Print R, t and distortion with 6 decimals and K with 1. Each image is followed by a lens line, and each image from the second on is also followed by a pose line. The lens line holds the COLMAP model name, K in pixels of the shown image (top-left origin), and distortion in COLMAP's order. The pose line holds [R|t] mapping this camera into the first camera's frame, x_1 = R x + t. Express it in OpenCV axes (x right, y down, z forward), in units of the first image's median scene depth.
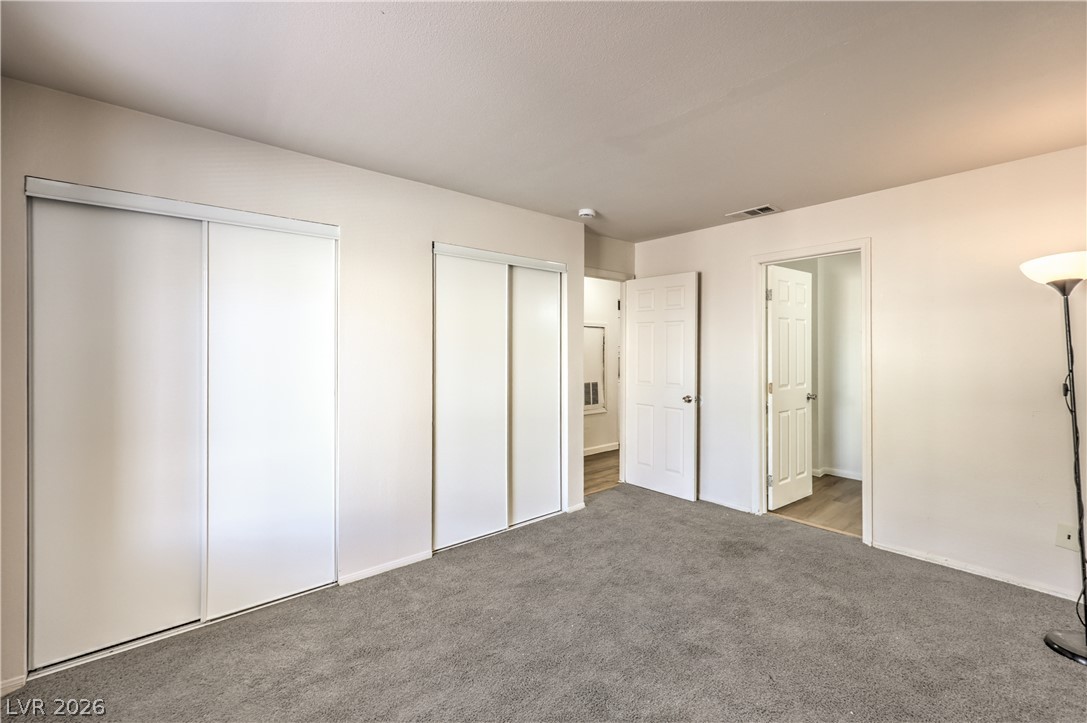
lens RADIAL K [[455.0, 0, 547.6], [0, 455.0, 351.2], [0, 0, 1]] dist [0.000138, -0.000284]
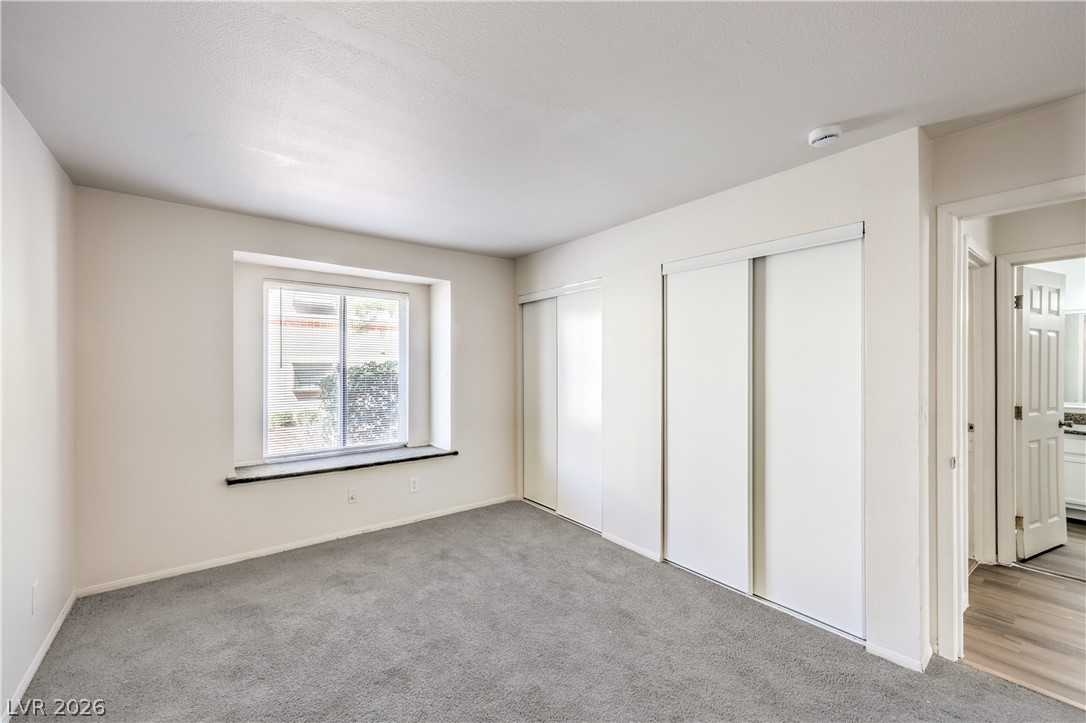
lens RADIAL K [[423.9, 0, 547.1], [0, 423.9, 365.5], [0, 0, 1]] dist [0.001961, 0.000053]
pose [[-0.013331, -0.001011, -0.999911, 0.897504], [-0.008479, 0.999964, -0.000898, -0.001385], [0.999875, 0.008466, -0.013339, 0.913909]]
